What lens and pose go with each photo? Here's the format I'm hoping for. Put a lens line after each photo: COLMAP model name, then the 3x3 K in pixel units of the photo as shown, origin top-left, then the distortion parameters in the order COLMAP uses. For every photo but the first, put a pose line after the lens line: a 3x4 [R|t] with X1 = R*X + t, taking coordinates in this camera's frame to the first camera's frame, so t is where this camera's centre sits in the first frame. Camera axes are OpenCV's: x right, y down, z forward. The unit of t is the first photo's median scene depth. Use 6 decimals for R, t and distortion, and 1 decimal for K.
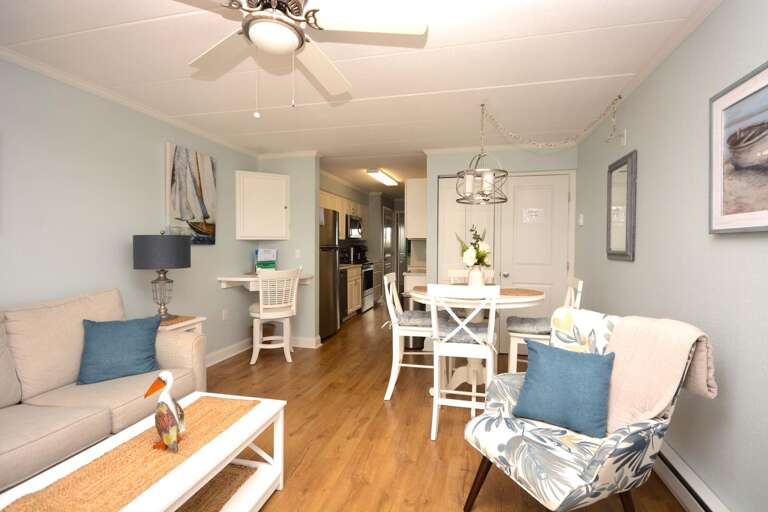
lens RADIAL K [[372.2, 0, 384.0], [0, 372.2, 256.0], [0, 0, 1]] dist [0.000722, 0.000051]
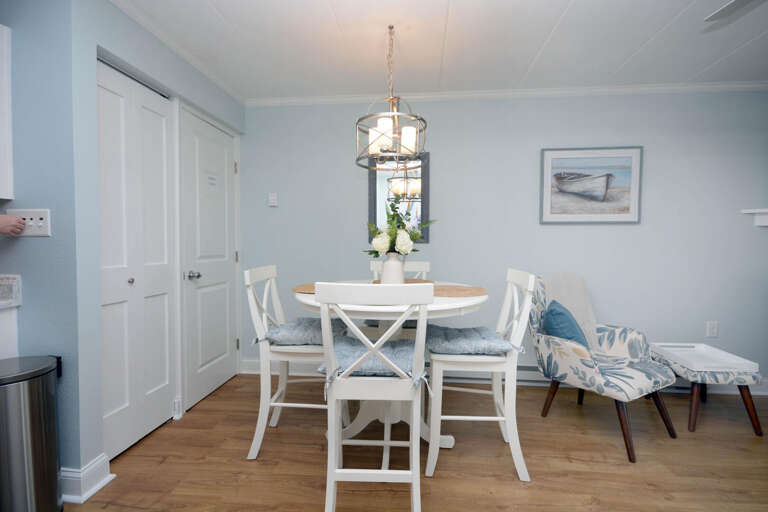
lens RADIAL K [[375.8, 0, 384.0], [0, 375.8, 256.0], [0, 0, 1]] dist [-0.001505, -0.000220]
pose [[-0.163950, -0.044658, 0.985457, -0.841311], [0.032339, 0.998195, 0.050615, -0.021525], [-0.985939, 0.040167, -0.162209, 2.134591]]
